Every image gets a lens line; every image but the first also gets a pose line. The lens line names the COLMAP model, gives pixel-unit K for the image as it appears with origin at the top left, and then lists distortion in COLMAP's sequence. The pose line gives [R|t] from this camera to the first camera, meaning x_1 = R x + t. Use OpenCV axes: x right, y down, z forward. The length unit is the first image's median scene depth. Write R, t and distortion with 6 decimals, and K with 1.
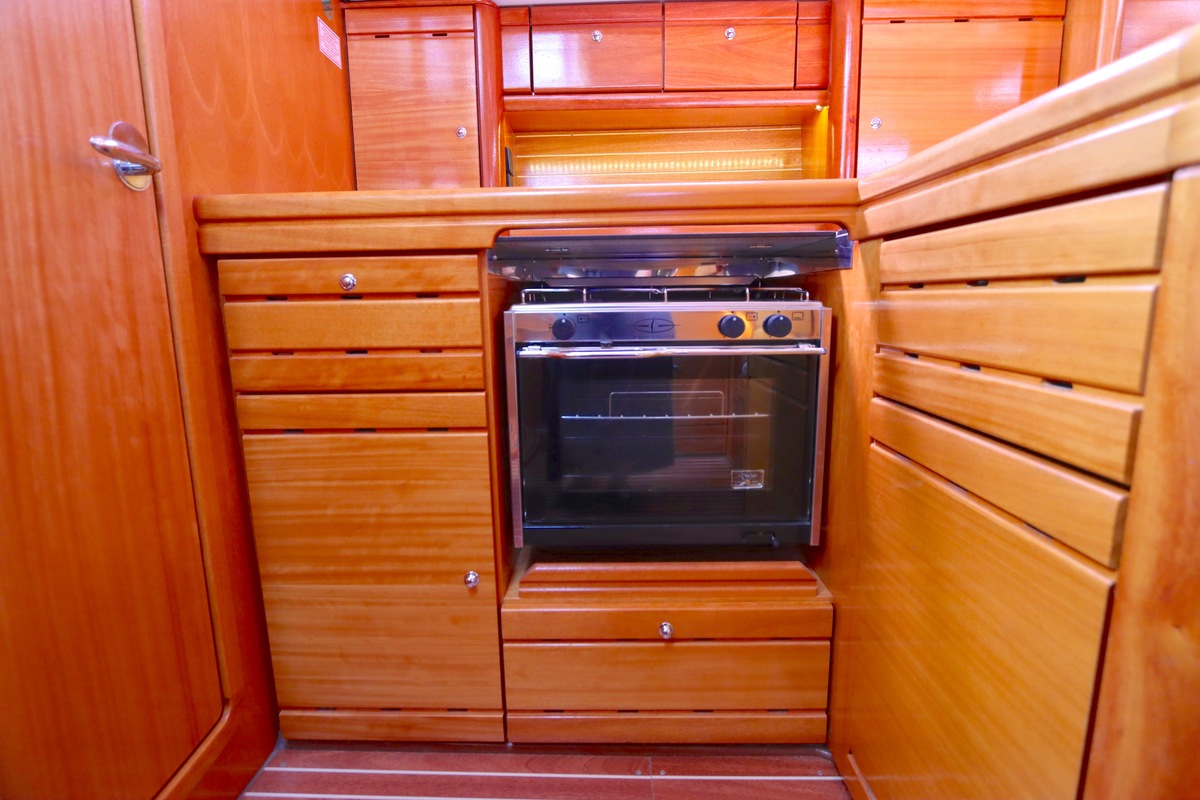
lens RADIAL K [[569.7, 0, 598.0], [0, 569.7, 393.7], [0, 0, 1]] dist [-0.017984, 0.002781]
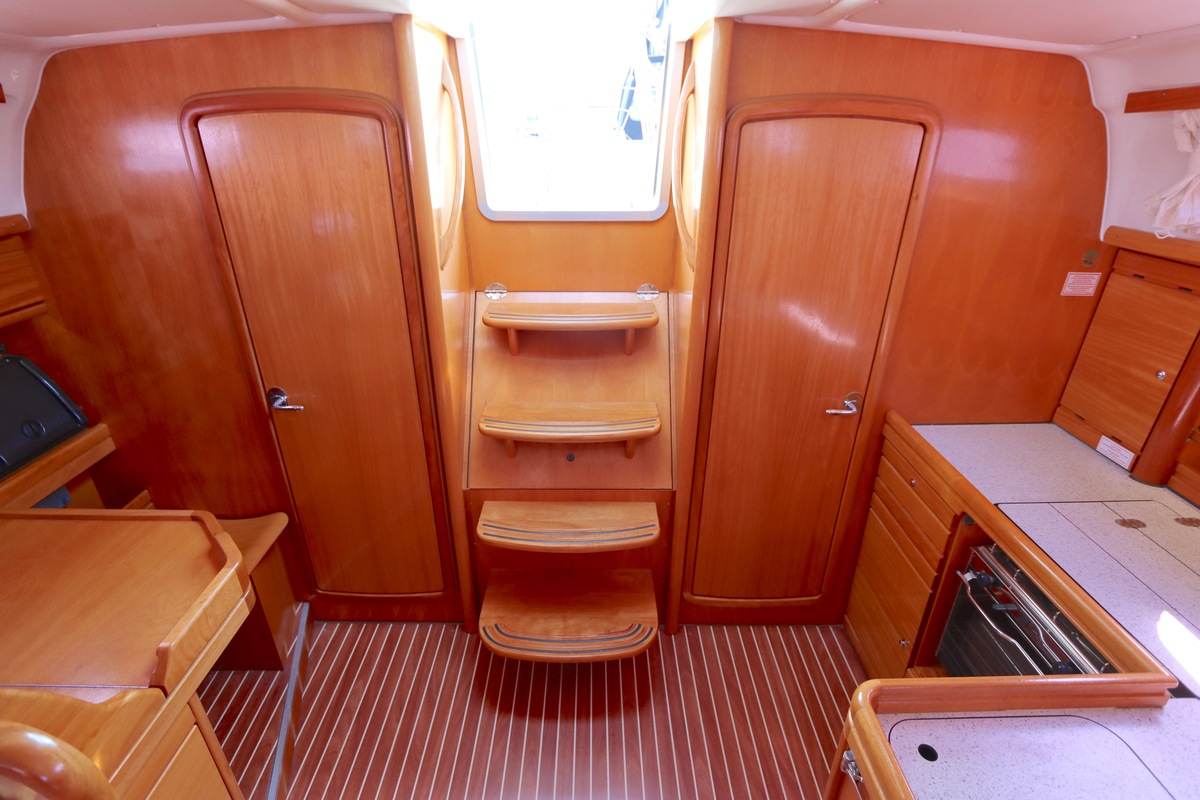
lens RADIAL K [[569.7, 0, 592.0], [0, 569.7, 391.3], [0, 0, 1]] dist [-0.017984, 0.002781]
pose [[0.026991, 0.436386, -0.899354, 1.169142], [-0.158316, 0.890194, 0.427190, -1.147318], [0.987019, 0.130852, 0.093114, -0.331025]]
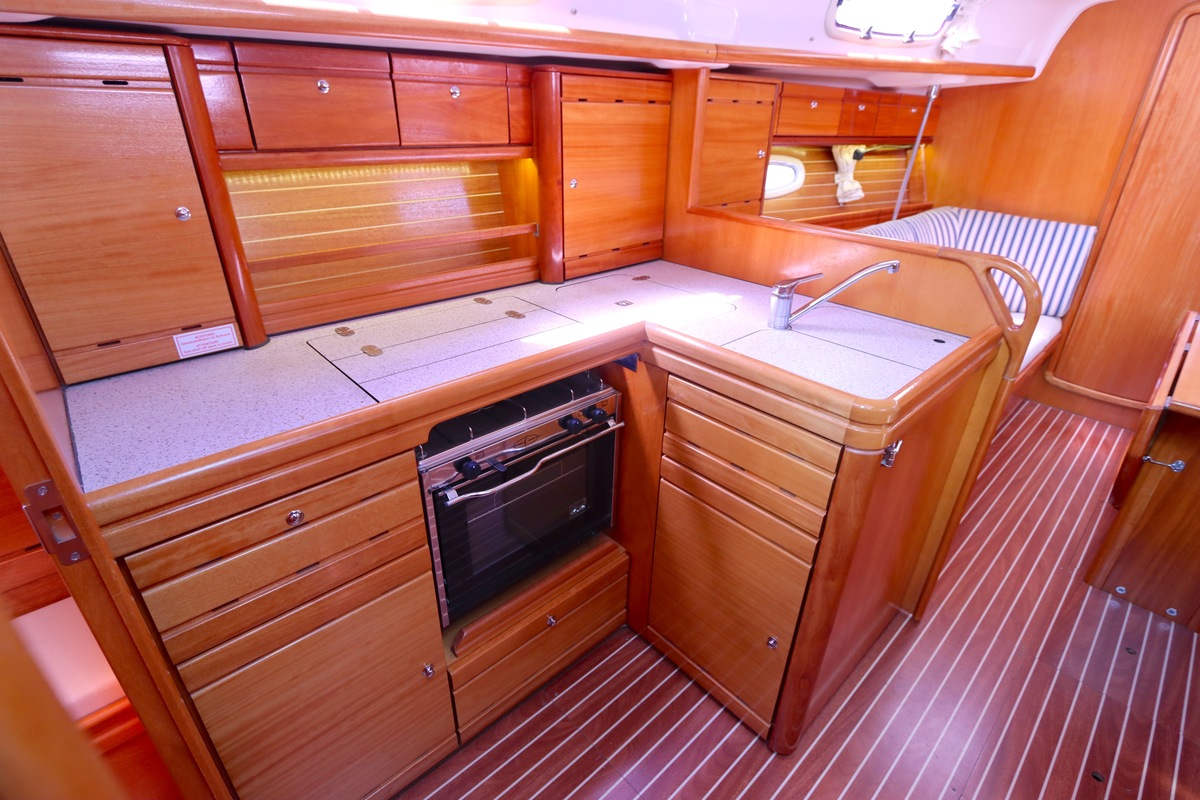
lens RADIAL K [[569.7, 0, 598.3], [0, 569.7, 394.9], [0, 0, 1]] dist [-0.017984, 0.002781]
pose [[0.717820, -0.284883, 0.635277, -0.627971], [0.083018, 0.940966, 0.328162, -0.680179], [-0.691262, -0.182822, 0.699094, -0.022337]]
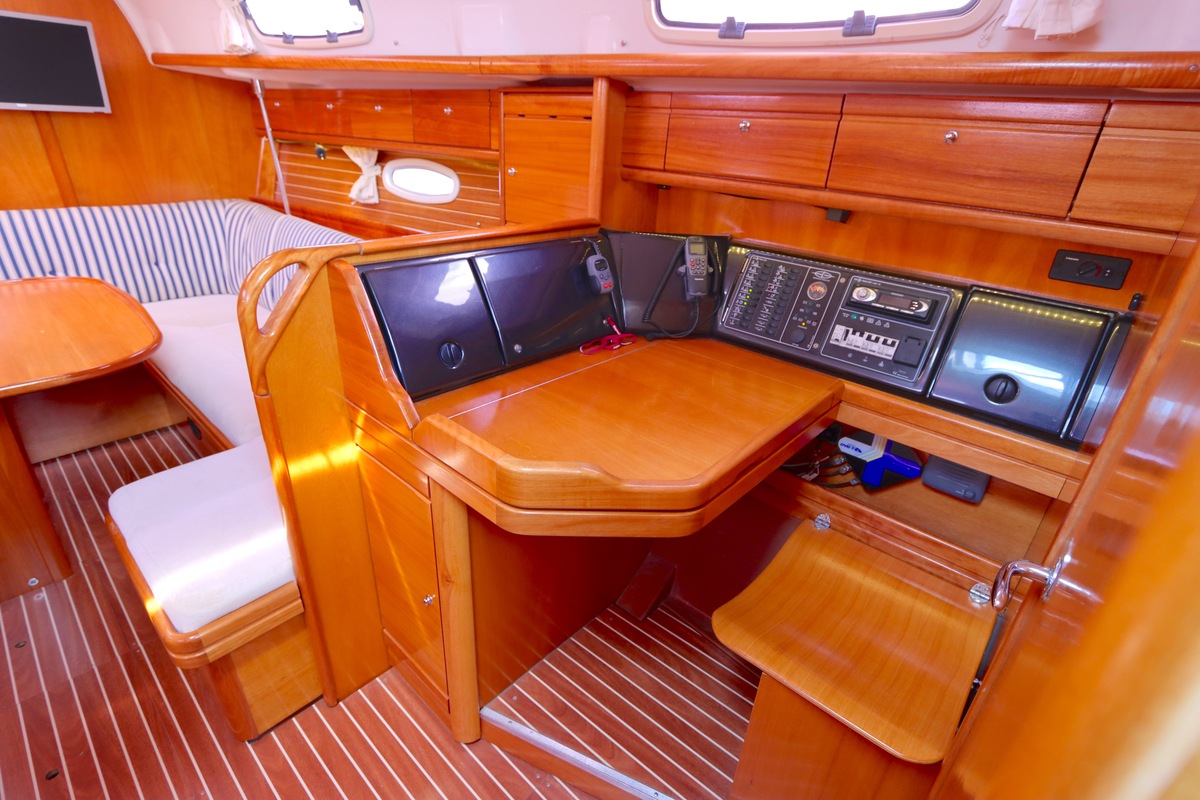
lens RADIAL K [[569.7, 0, 599.4], [0, 569.7, 393.8], [0, 0, 1]] dist [-0.017984, 0.002781]
pose [[-0.758209, -0.299281, 0.579266, -0.649430], [0.055781, 0.855398, 0.514959, -0.646434], [-0.649621, 0.422759, -0.631876, -0.531540]]
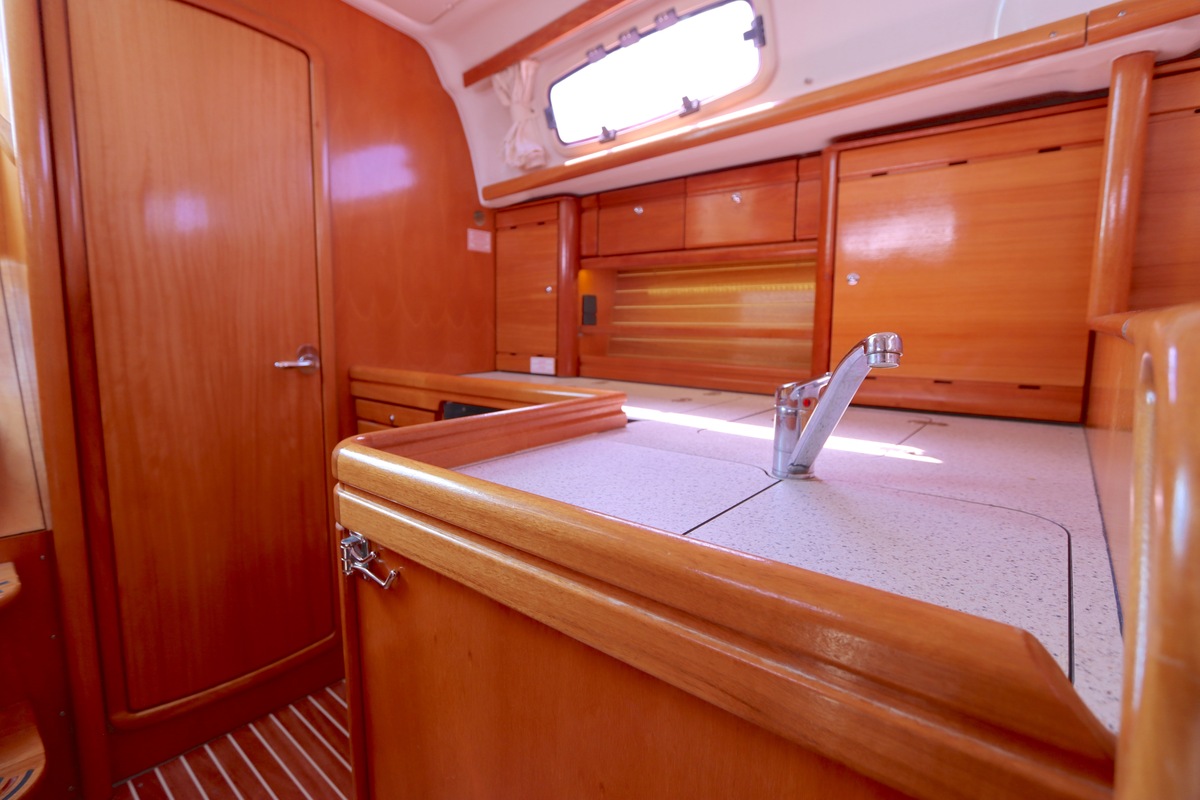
lens RADIAL K [[569.7, 0, 597.3], [0, 569.7, 393.4], [0, 0, 1]] dist [-0.017984, 0.002781]
pose [[0.786437, 0.095410, -0.610256, 1.161425], [-0.115516, 0.993285, 0.006430, -0.363120], [0.606772, 0.065438, 0.792178, -0.036907]]
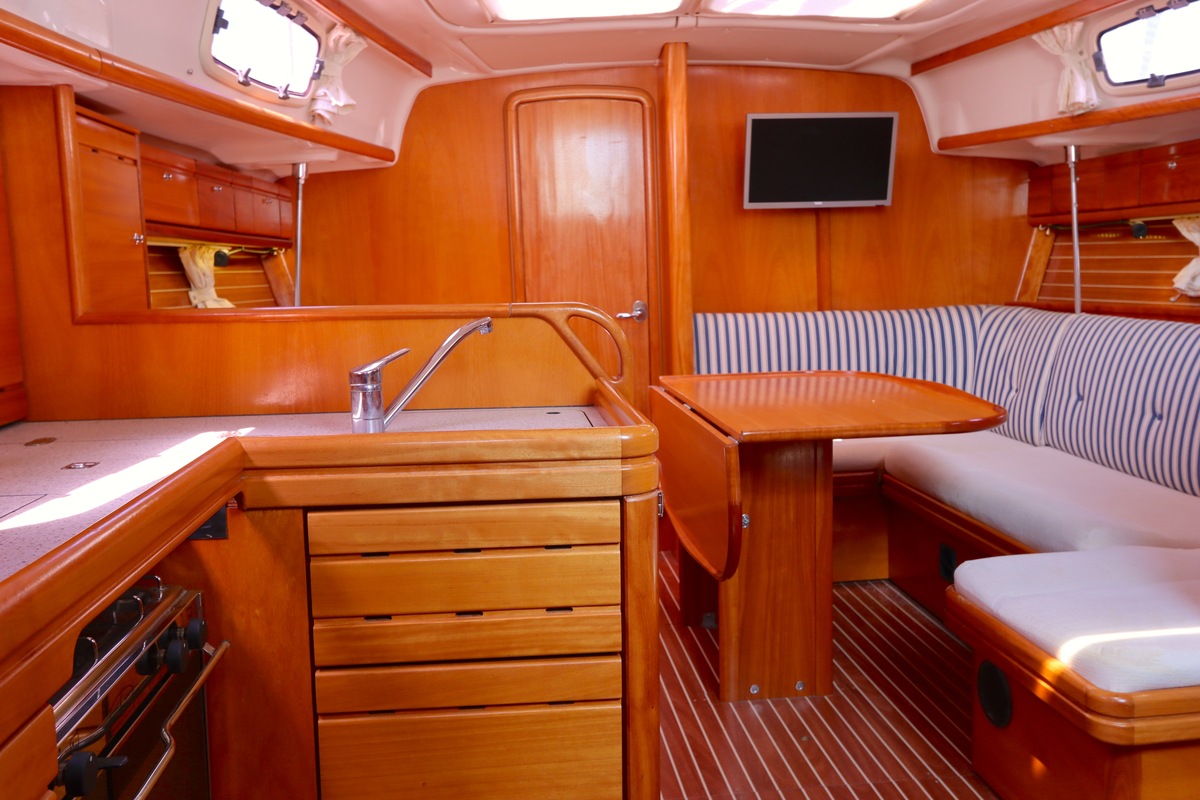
lens RADIAL K [[1025.4, 0, 600.3], [0, 1025.4, 394.0], [0, 0, 1]] dist [-0.014700, 0.043322]
pose [[-0.124299, -0.103246, 0.986859, -1.085652], [0.180318, 0.975661, 0.124786, -0.518589], [-0.975723, 0.193460, -0.102657, 0.581134]]
